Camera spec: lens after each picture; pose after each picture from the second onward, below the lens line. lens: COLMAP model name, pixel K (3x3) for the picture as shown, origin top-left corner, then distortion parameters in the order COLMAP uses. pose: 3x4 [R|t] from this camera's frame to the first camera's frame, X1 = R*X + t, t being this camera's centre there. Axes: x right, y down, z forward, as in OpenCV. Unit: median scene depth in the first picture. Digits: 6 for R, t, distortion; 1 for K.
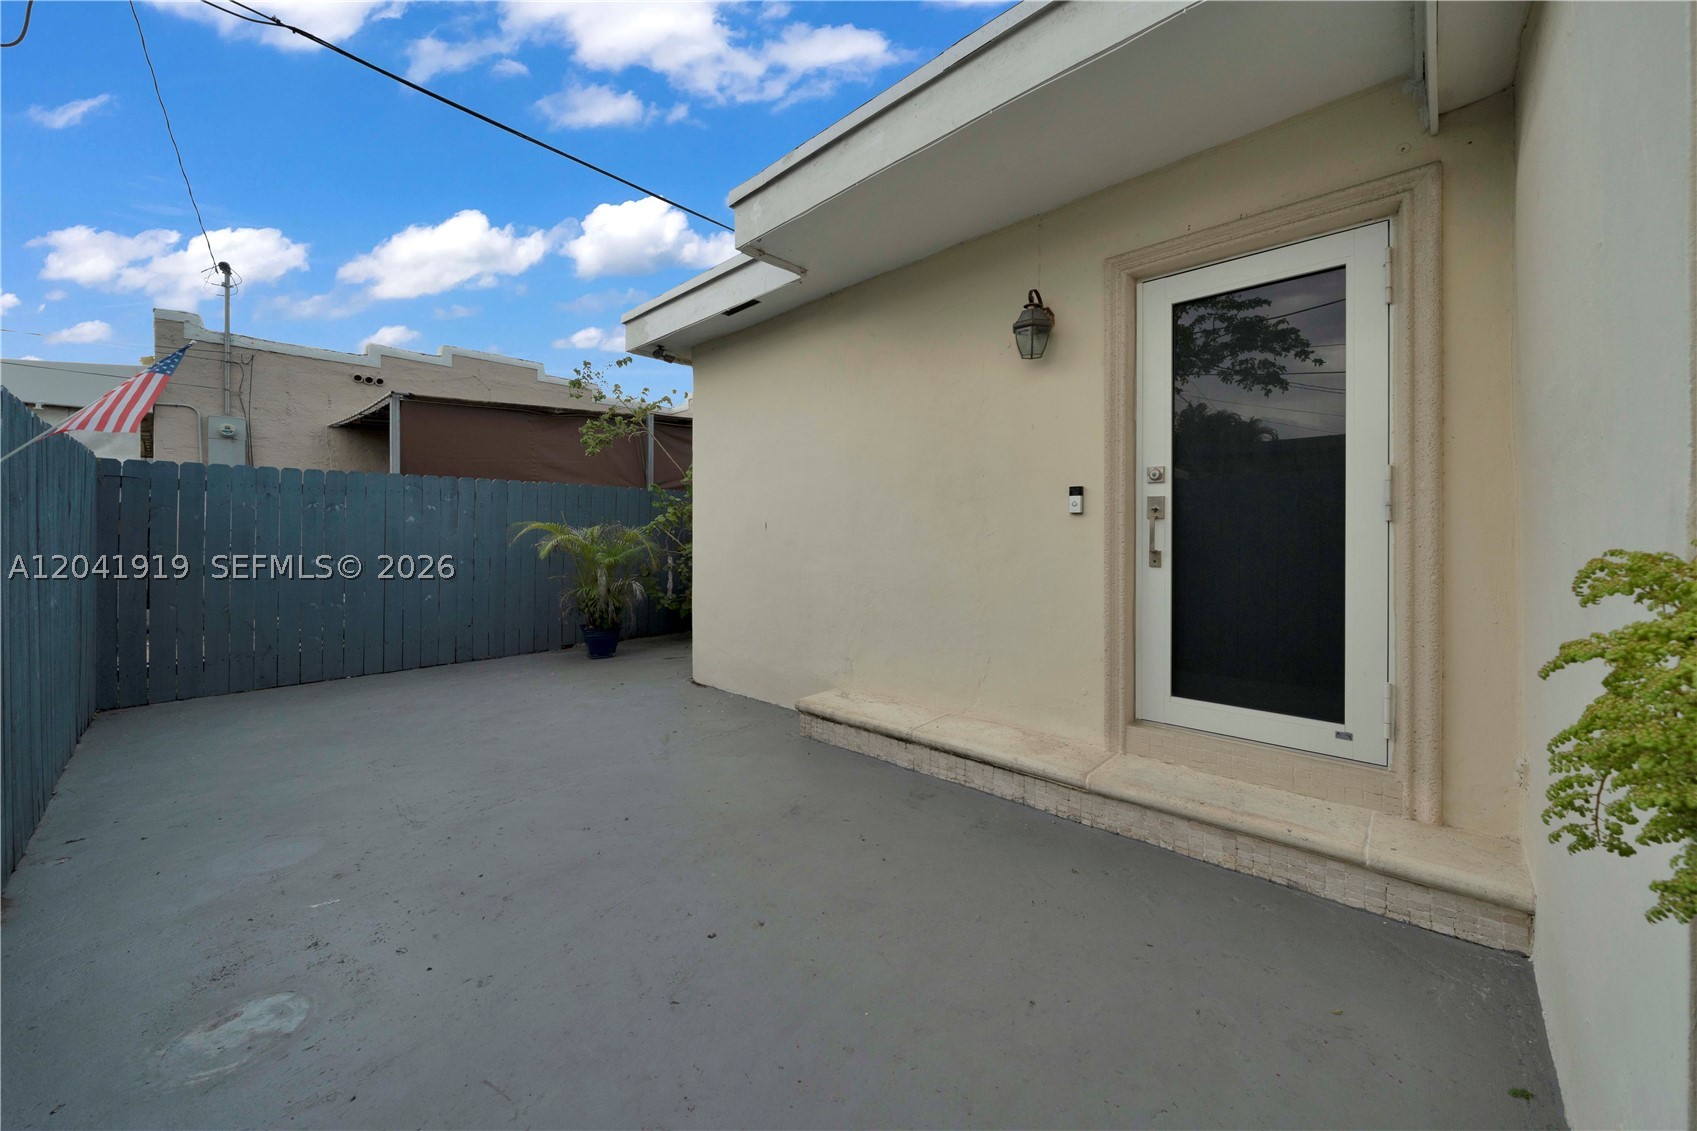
lens RADIAL K [[618.6, 0, 845.2], [0, 618.6, 544.9], [0, 0, 1]] dist [-0.001305, -0.000108]
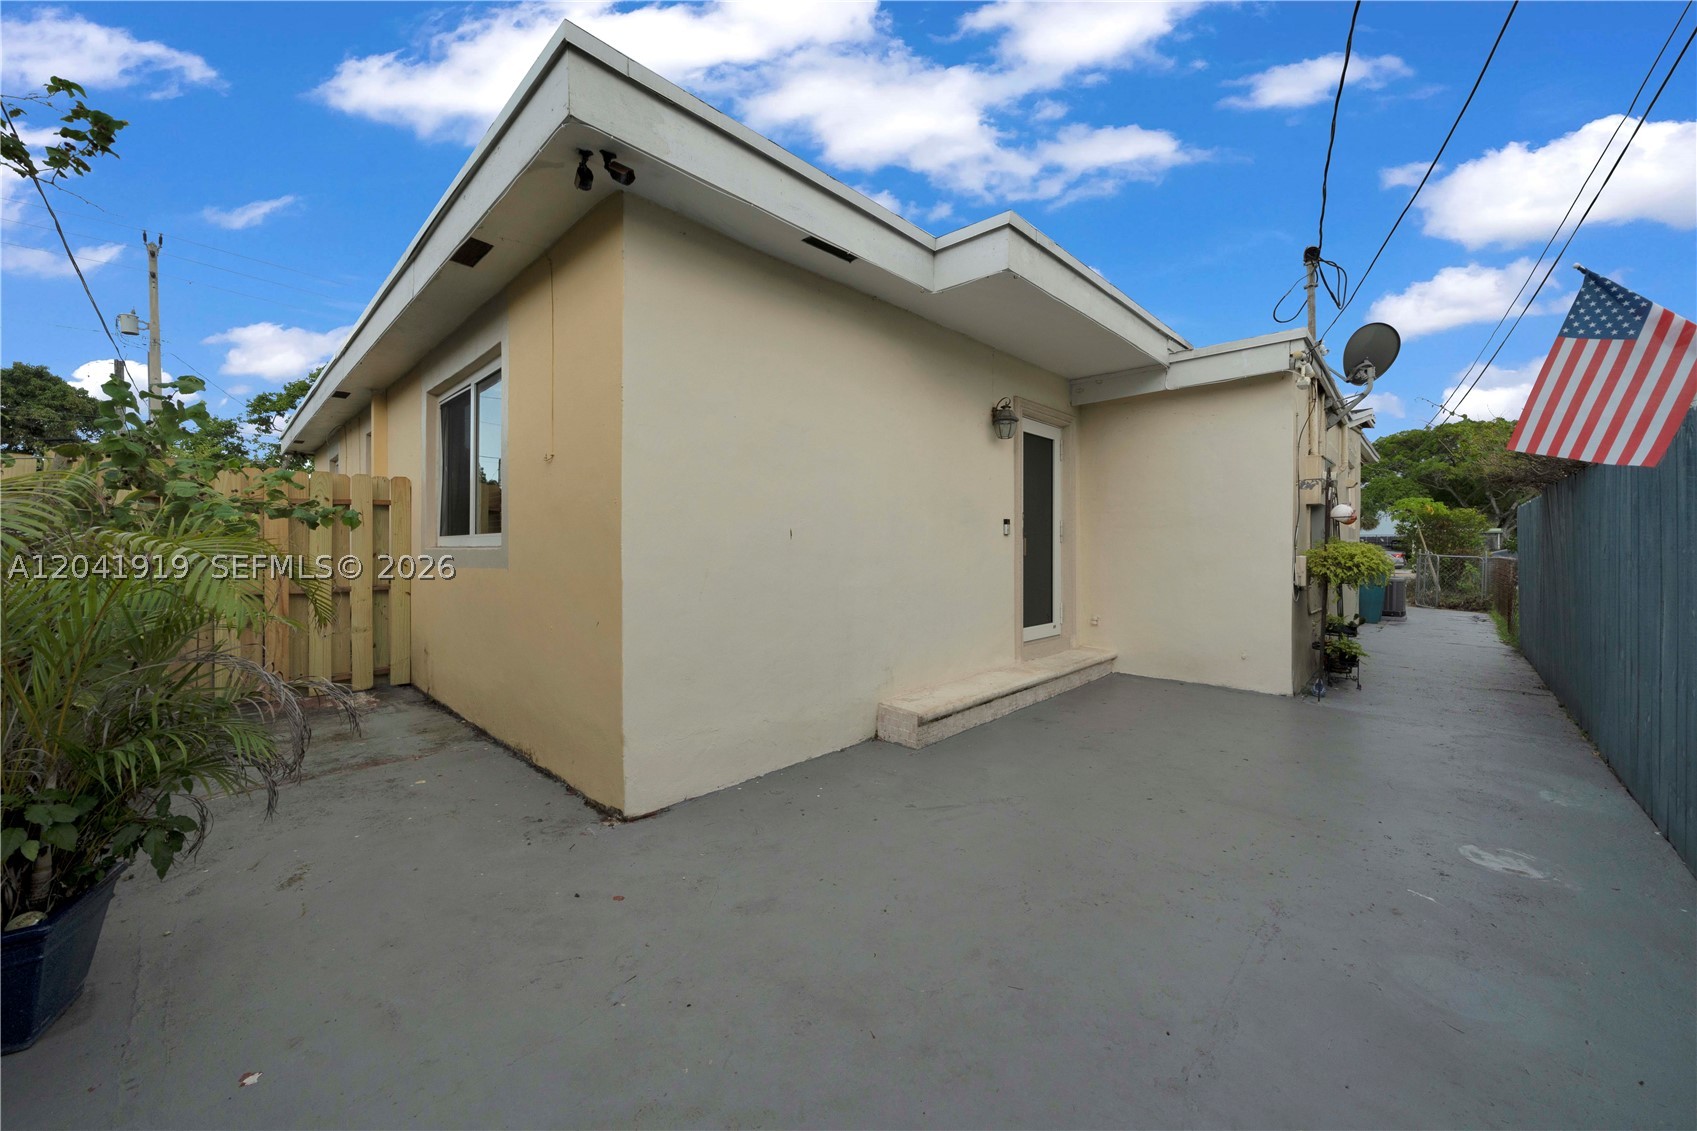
lens RADIAL K [[628.2, 0, 850.9], [0, 628.2, 558.0], [0, 0, 1]] dist [-0.001239, -0.000044]
pose [[0.009054, -0.015749, 0.999835, -1.388069], [0.013544, 0.999786, 0.015626, -0.019103], [-0.999867, 0.013401, 0.009265, 1.419233]]
